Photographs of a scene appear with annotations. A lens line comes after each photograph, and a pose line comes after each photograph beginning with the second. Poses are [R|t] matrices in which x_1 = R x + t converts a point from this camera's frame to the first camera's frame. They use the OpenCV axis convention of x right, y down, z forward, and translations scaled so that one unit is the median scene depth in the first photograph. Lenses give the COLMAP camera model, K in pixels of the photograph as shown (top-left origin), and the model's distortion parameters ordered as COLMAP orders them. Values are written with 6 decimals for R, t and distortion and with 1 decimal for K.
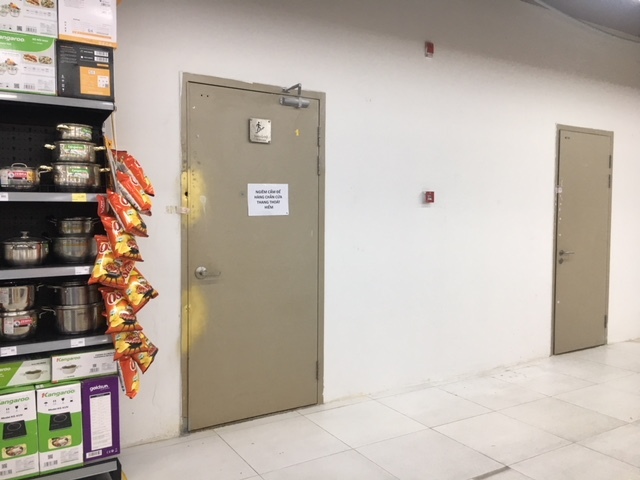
lens RADIAL K [[536.9, 0, 322.5], [0, 536.9, 240.6], [0, 0, 1]] dist [0.046705, -0.036124]
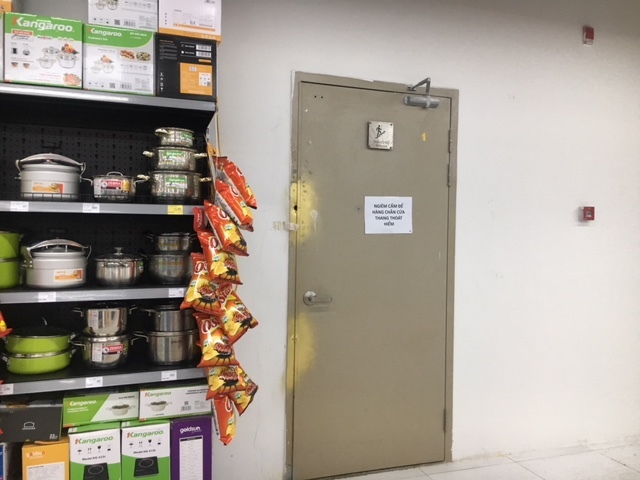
lens RADIAL K [[536.9, 0, 321.7], [0, 536.9, 237.9], [0, 0, 1]] dist [0.046705, -0.036124]
pose [[0.975611, 0.011190, -0.219221, -0.022193], [-0.021093, 0.998857, -0.042883, -0.001244], [0.218491, 0.046461, 0.974732, 0.188685]]
